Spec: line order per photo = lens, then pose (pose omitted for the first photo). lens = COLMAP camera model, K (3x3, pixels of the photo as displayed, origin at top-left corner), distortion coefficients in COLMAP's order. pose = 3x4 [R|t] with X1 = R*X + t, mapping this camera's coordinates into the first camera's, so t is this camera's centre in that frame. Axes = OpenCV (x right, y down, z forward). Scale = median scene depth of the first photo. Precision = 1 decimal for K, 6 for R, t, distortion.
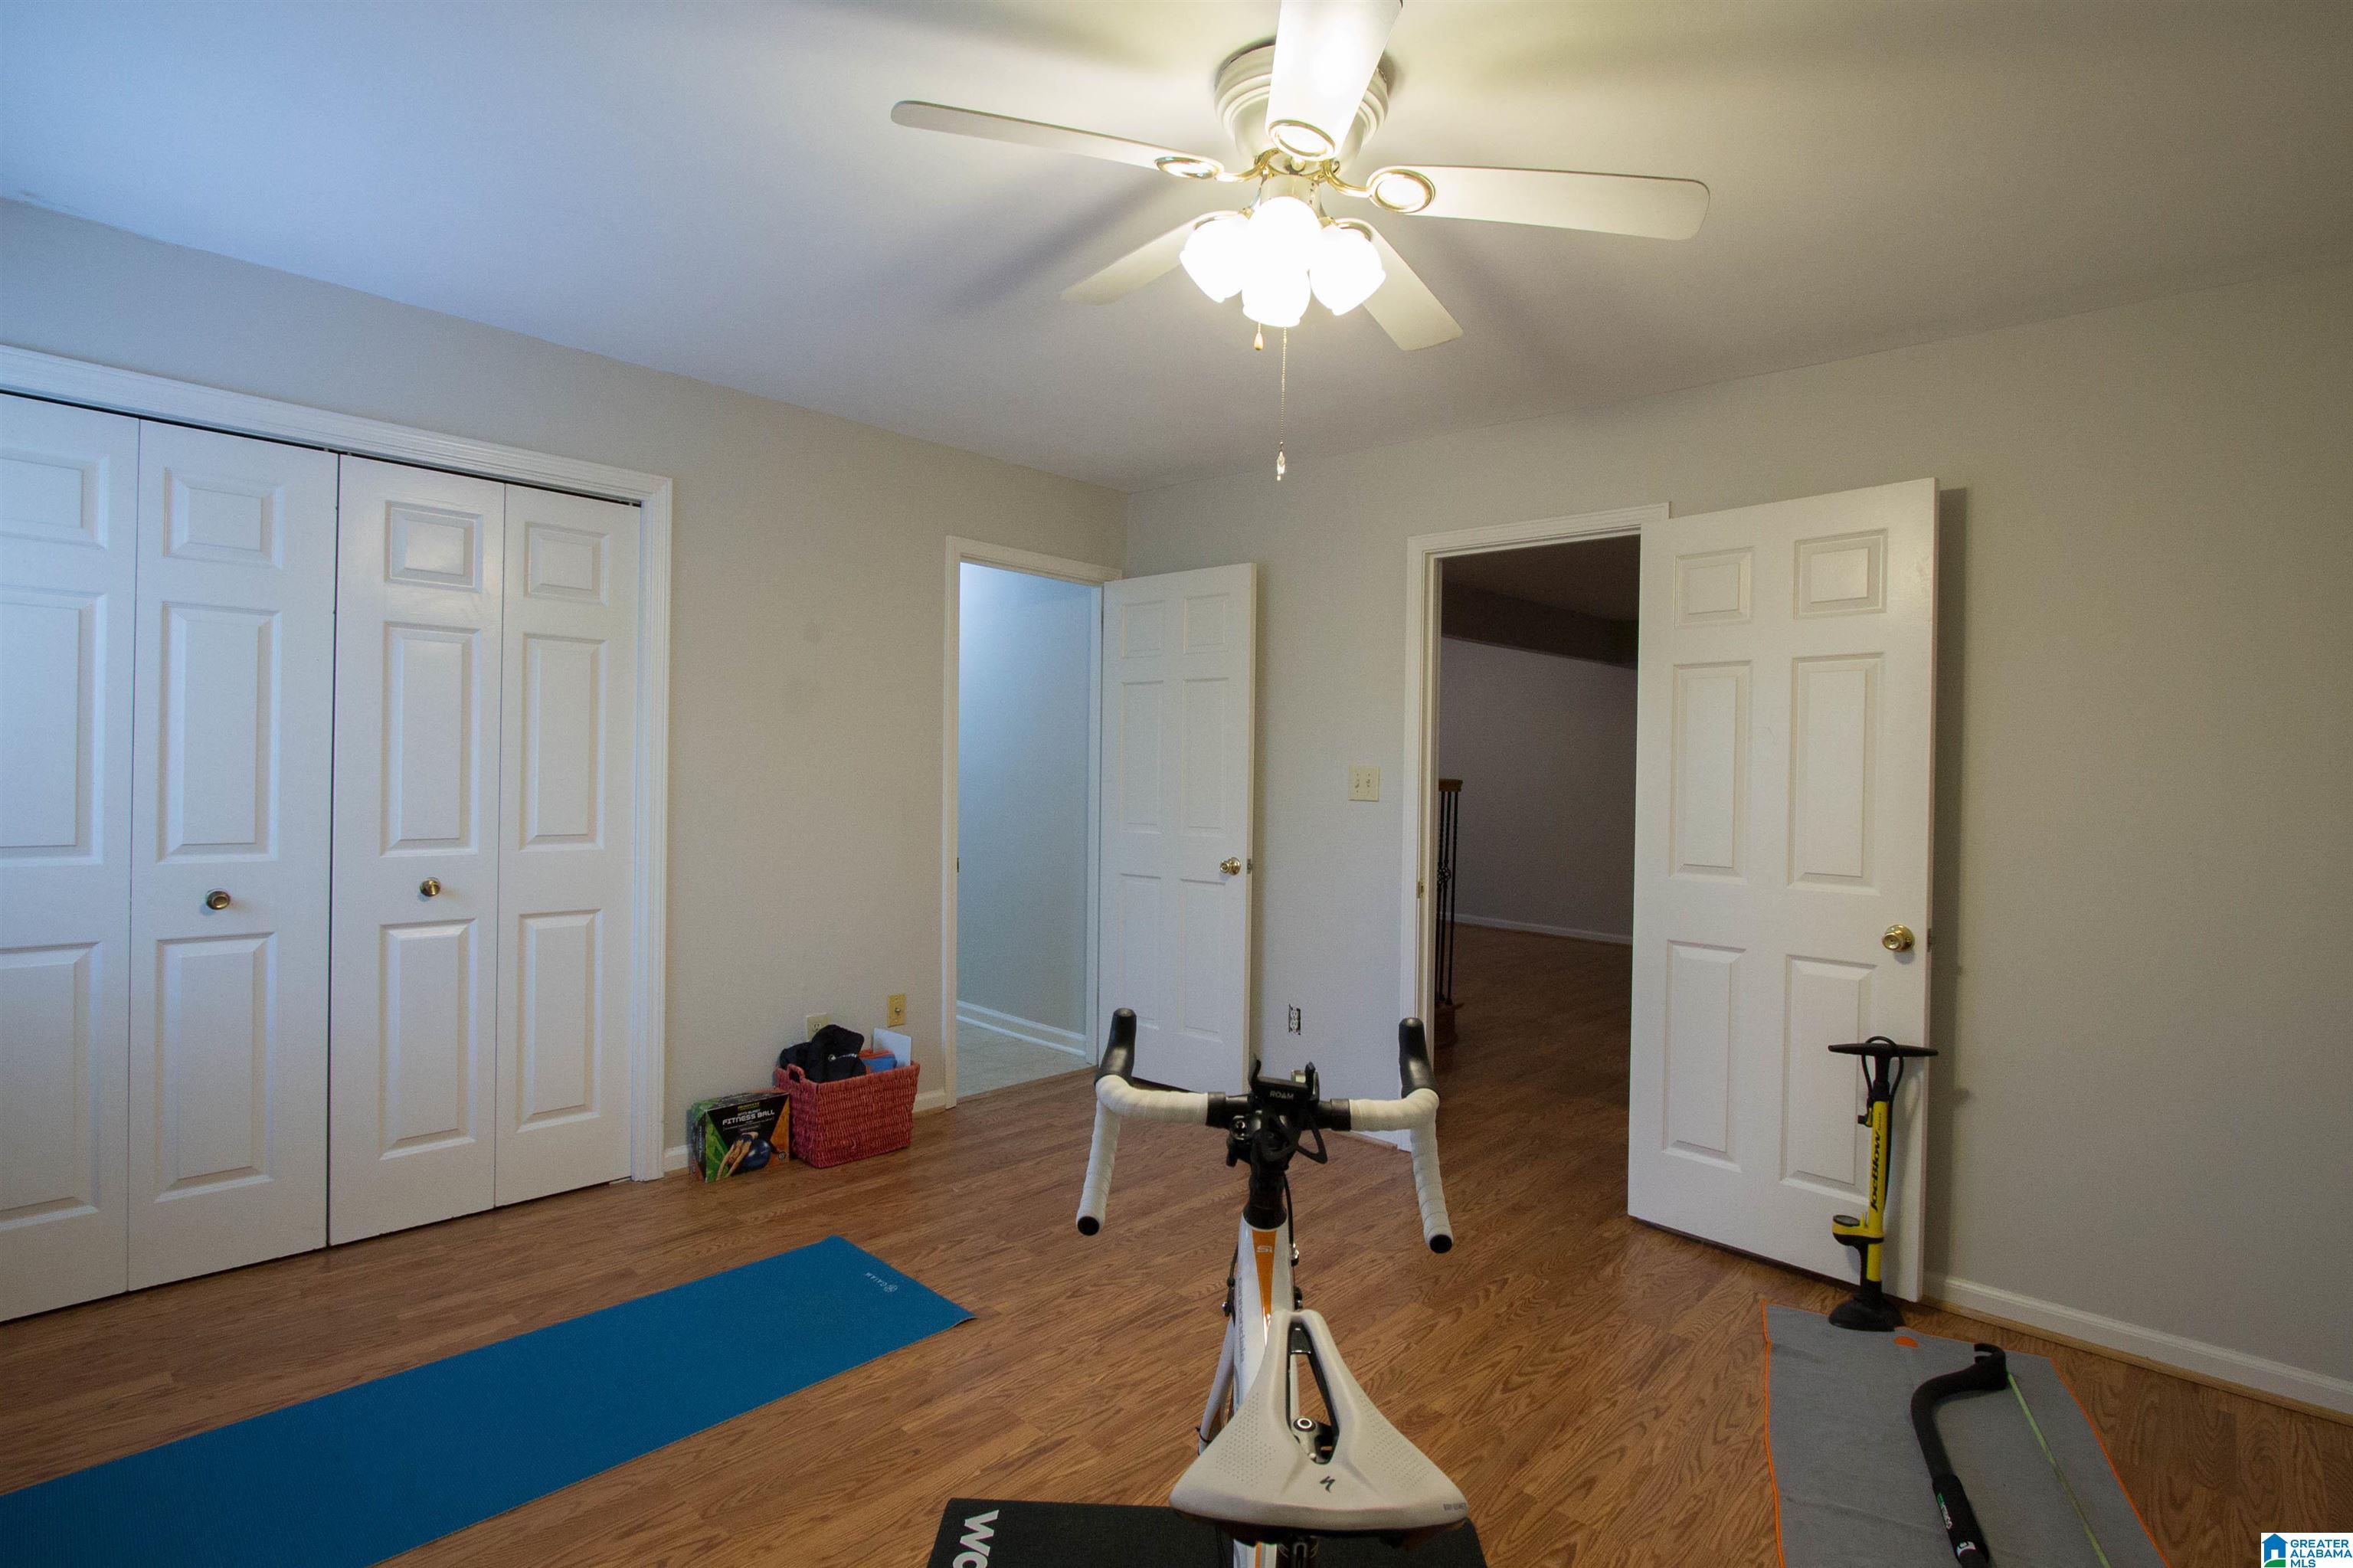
lens RADIAL K [[1120.5, 0, 1188.0], [0, 1120.5, 779.9], [0, 0, 1]] dist [-0.012888, 0.001203]
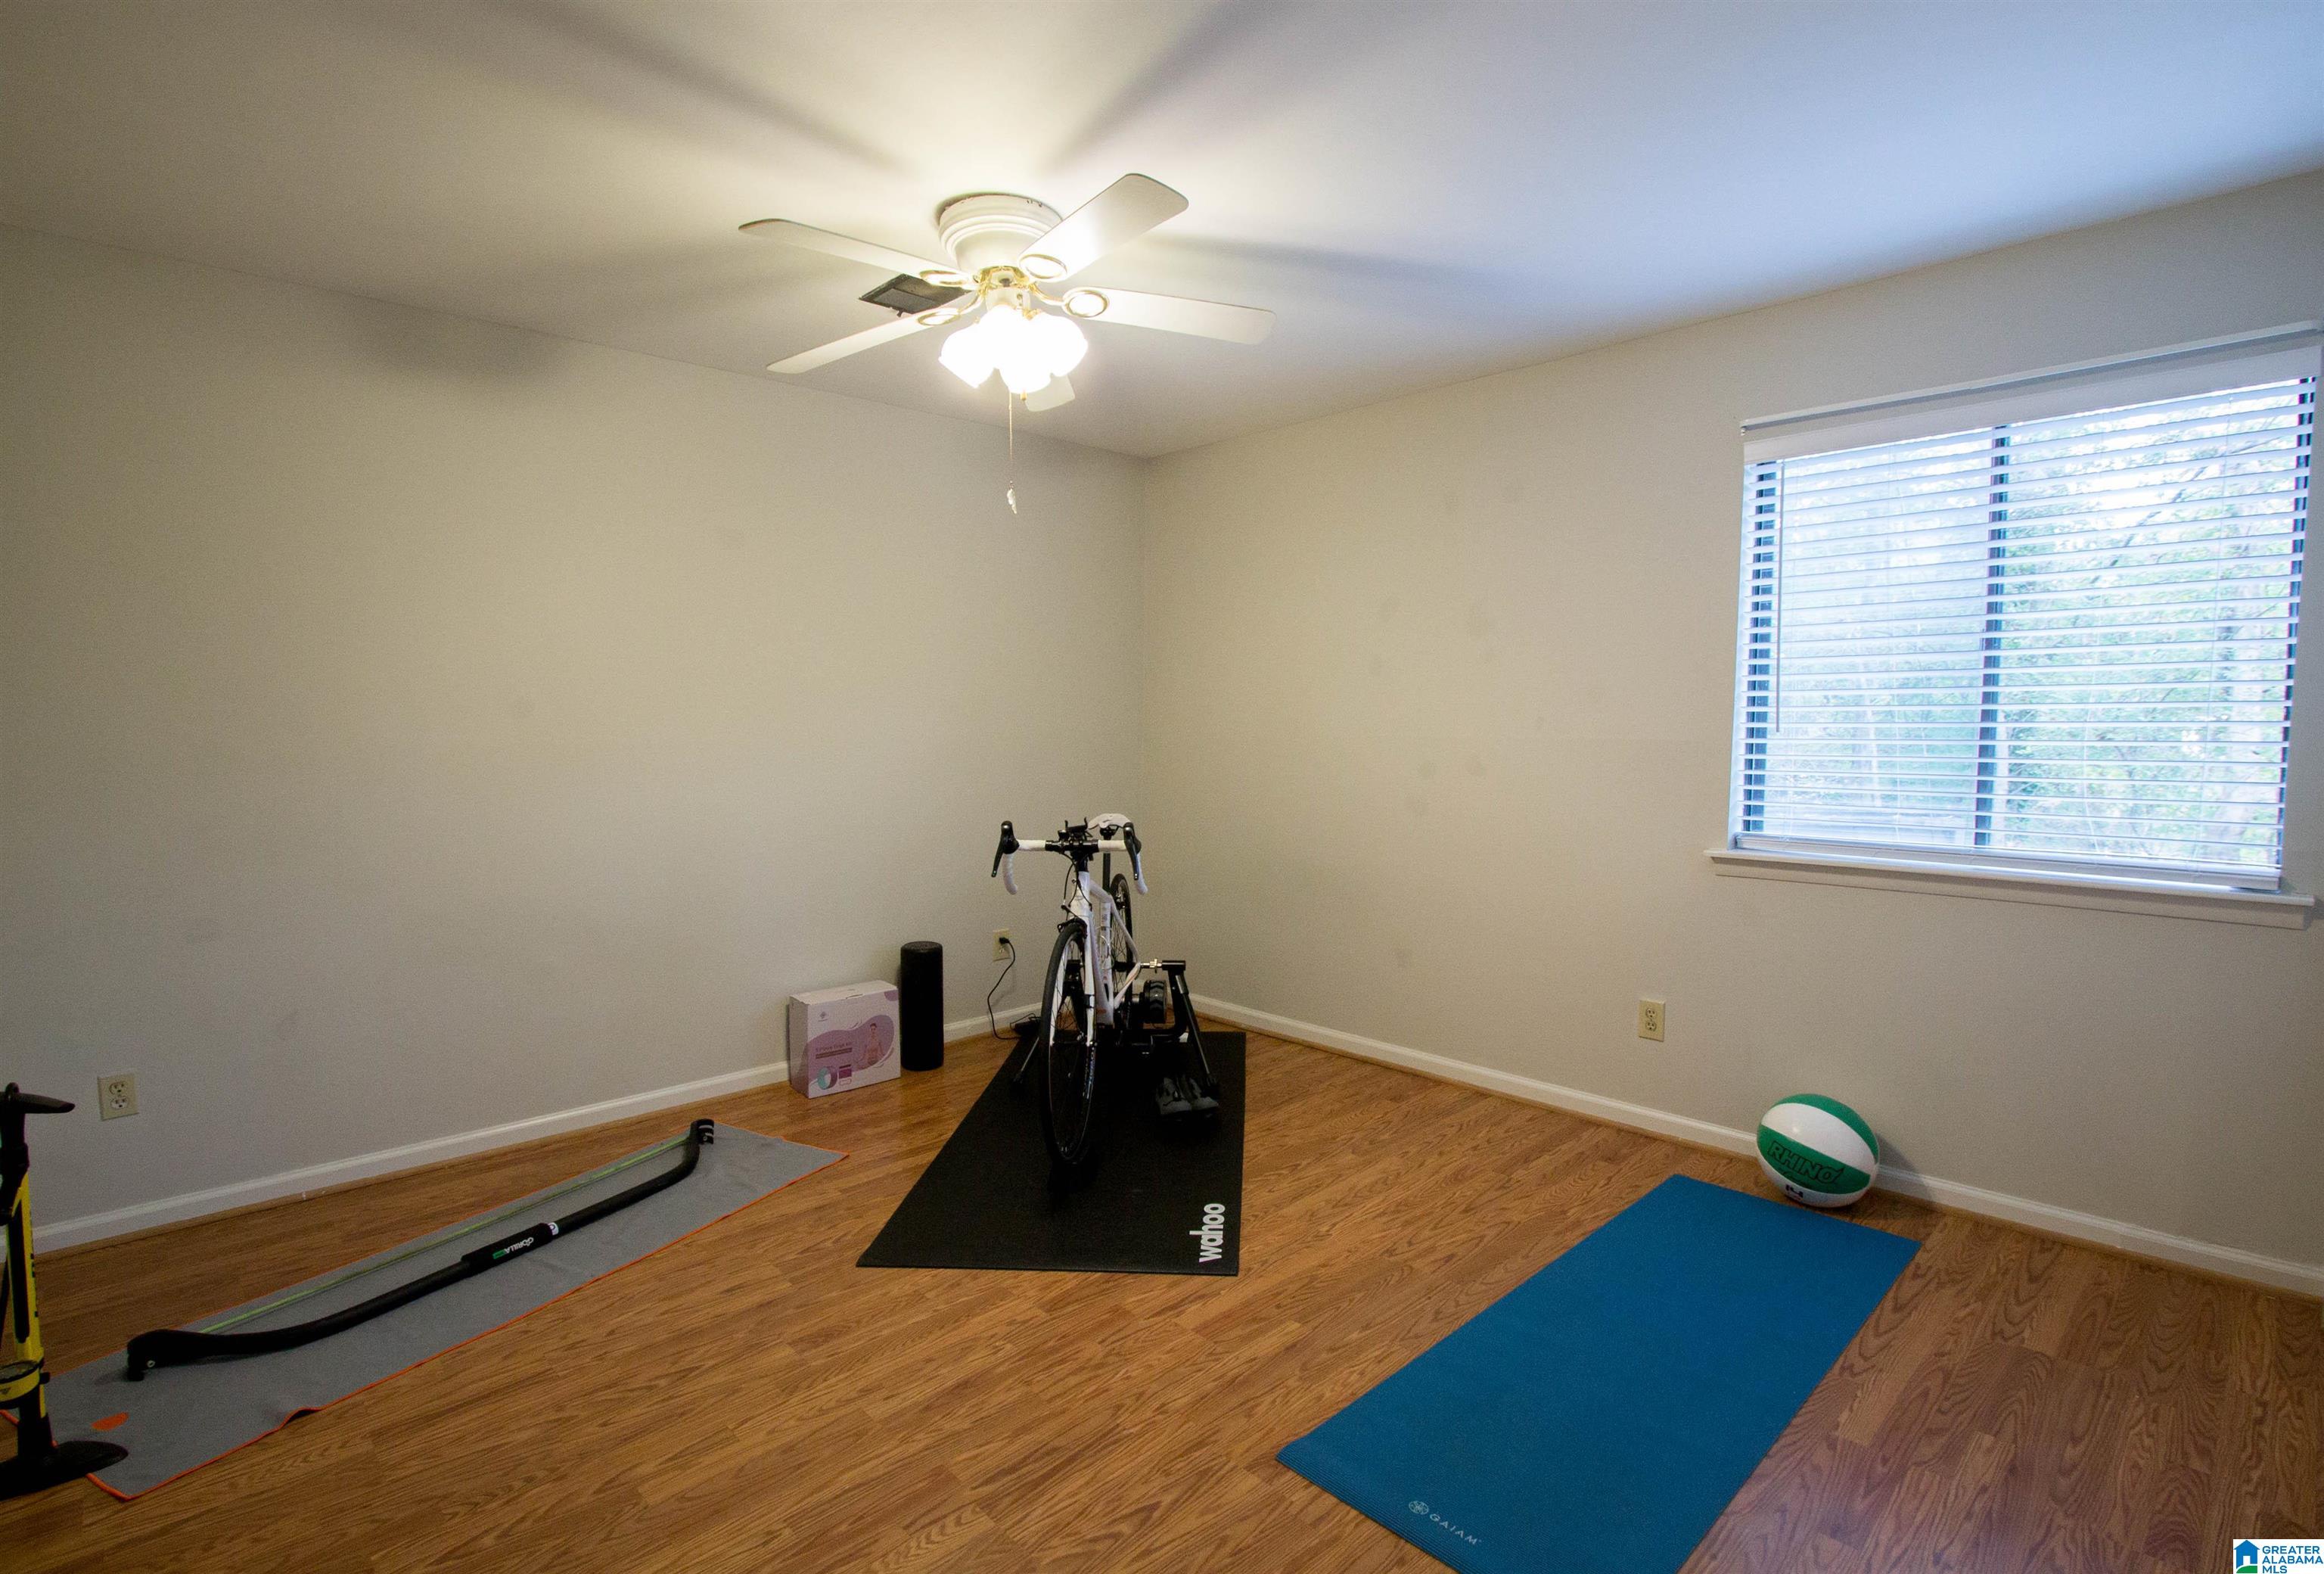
lens RADIAL K [[1132.7, 0, 1139.0], [0, 1132.7, 789.0], [0, 0, 1]] dist [-0.000012, 0.000375]
pose [[-0.994783, -0.031753, 0.096942, -0.172533], [-0.023606, 0.996181, 0.084060, -0.035689], [-0.099241, 0.081334, -0.991734, 1.904226]]
